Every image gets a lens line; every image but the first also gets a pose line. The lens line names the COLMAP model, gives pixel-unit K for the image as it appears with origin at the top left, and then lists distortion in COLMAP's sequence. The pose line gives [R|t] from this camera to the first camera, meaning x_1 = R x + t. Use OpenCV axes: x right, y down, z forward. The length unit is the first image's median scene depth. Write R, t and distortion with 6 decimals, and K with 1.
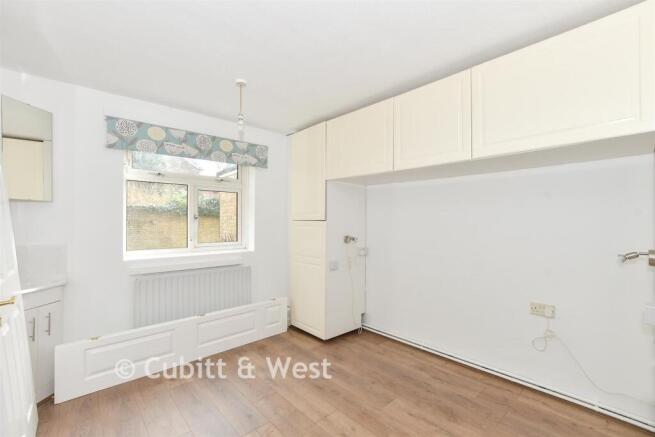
lens RADIAL K [[286.0, 0, 325.1], [0, 286.0, 219.7], [0, 0, 1]] dist [-0.004230, -0.000221]
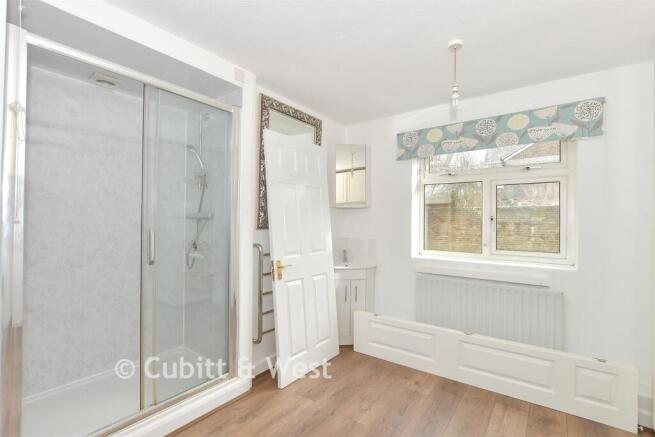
lens RADIAL K [[324.4, 0, 324.9], [0, 324.4, 217.8], [0, 0, 1]] dist [0.006159, 0.000042]
pose [[0.181712, -0.008135, -0.983318, 0.420526], [-0.003397, 0.999955, -0.008901, -0.000386], [0.983346, 0.004958, 0.181676, 0.378041]]
